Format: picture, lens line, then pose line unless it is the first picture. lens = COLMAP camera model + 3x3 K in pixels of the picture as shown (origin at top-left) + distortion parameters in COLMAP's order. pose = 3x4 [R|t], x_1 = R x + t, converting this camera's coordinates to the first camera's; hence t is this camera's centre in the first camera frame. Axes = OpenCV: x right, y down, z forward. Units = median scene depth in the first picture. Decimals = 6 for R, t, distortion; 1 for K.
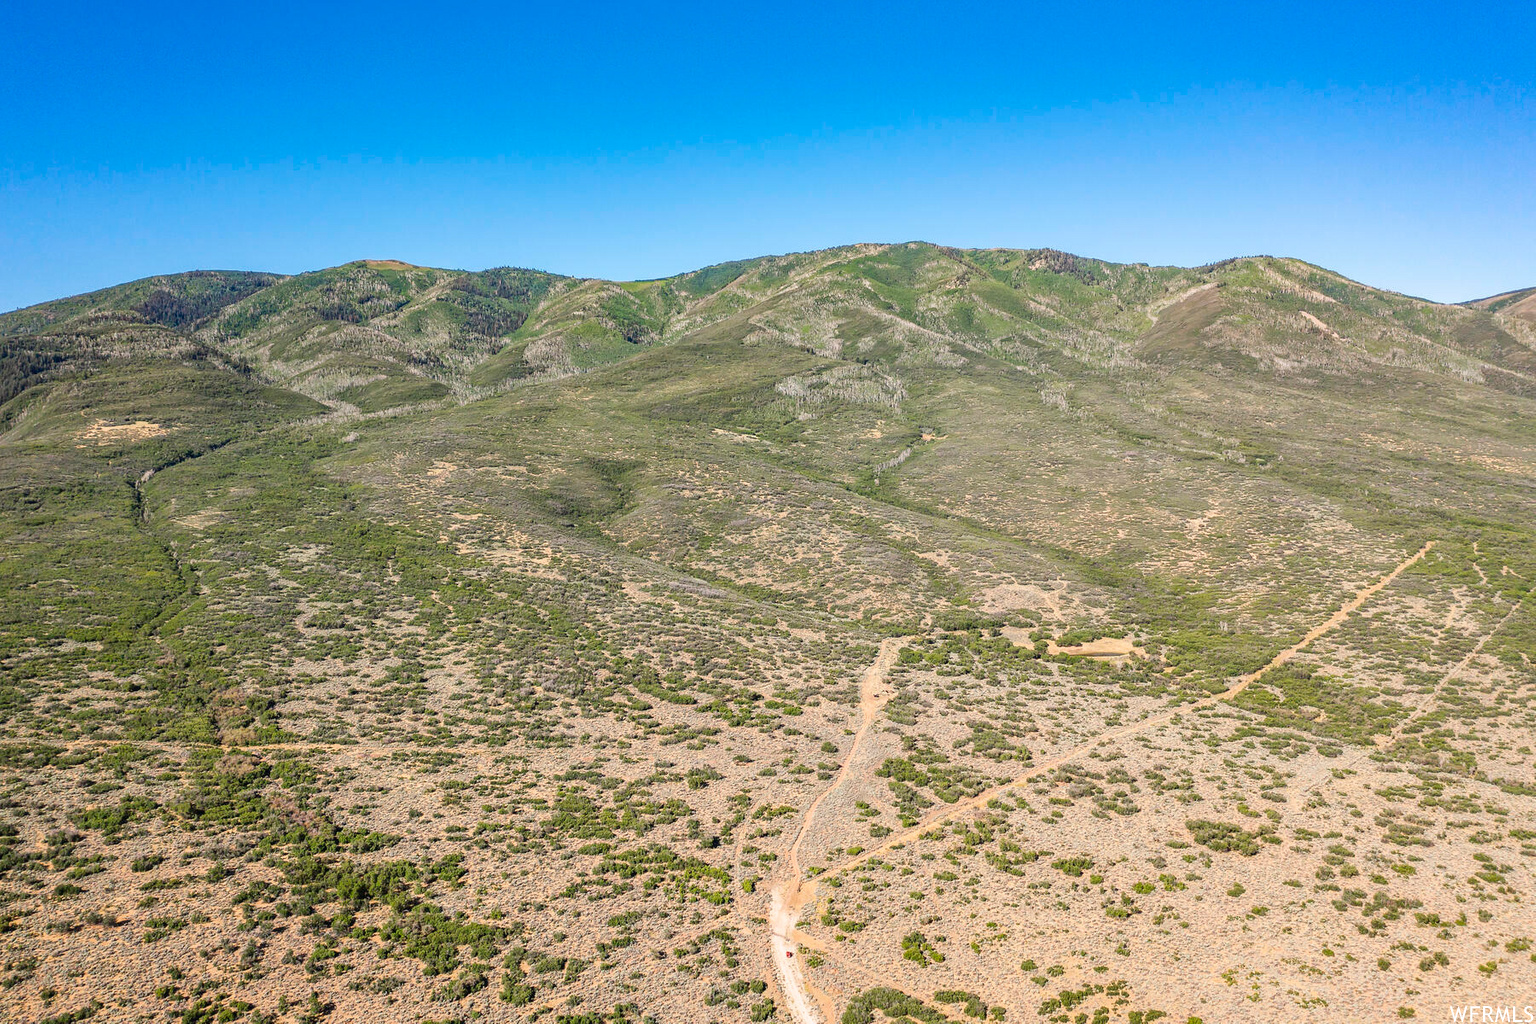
lens RADIAL K [[1211.7, 0, 767.7], [0, 1211.7, 517.5], [0, 0, 1]] dist [-0.012622, 0.004140]
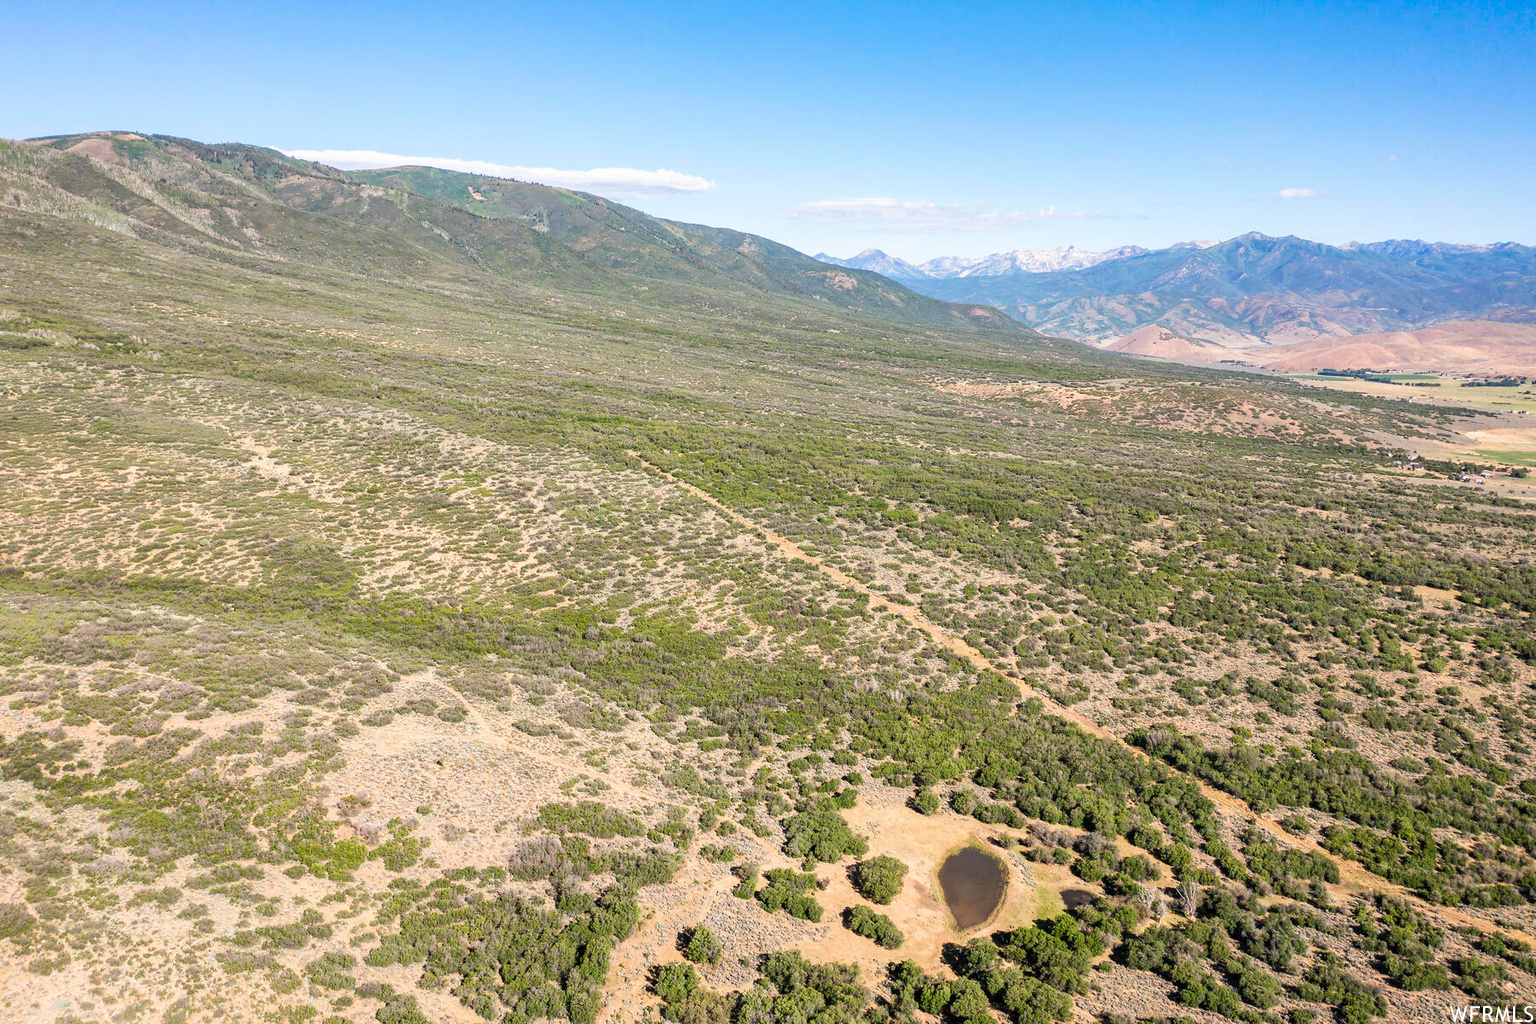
lens RADIAL K [[1211.7, 0, 767.7], [0, 1211.7, 517.5], [0, 0, 1]] dist [-0.012622, 0.004140]
pose [[0.361809, -0.165709, 0.917406, -0.020642], [0.075137, 0.986057, 0.148477, -0.019295], [-0.929219, 0.015211, 0.369216, 0.328076]]
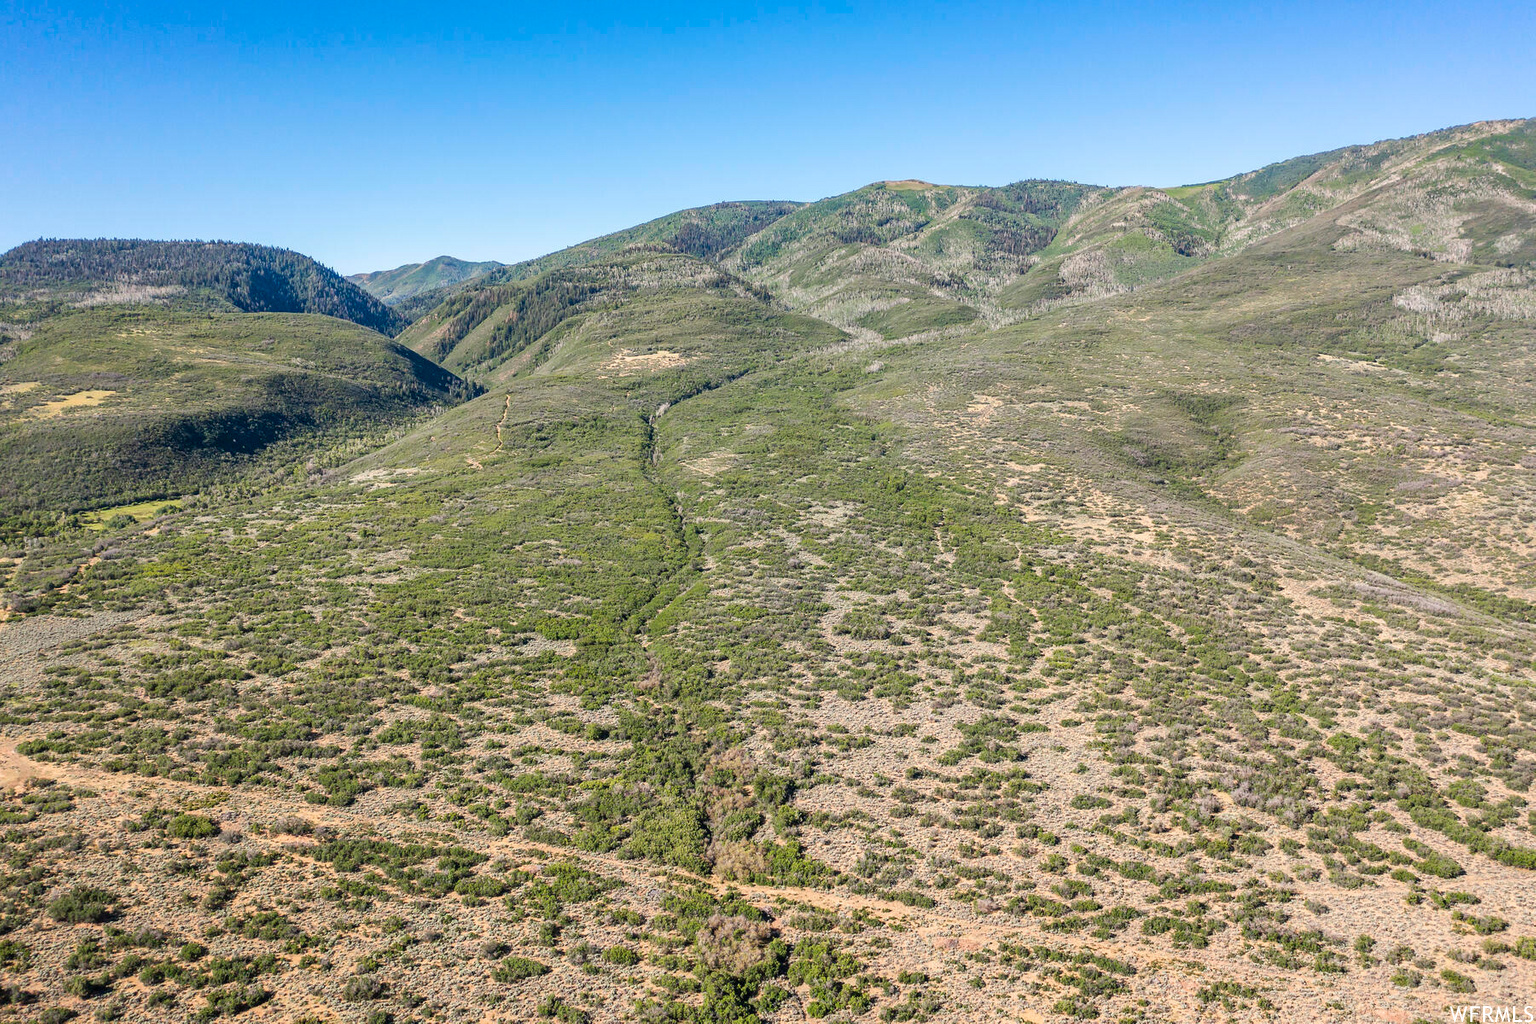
lens RADIAL K [[1211.7, 0, 767.7], [0, 1211.7, 517.5], [0, 0, 1]] dist [-0.012622, 0.004140]
pose [[0.919267, 0.043680, -0.391204, -0.045828], [-0.021909, 0.997961, 0.059945, -0.005489], [0.393025, -0.046535, 0.918350, 0.107179]]
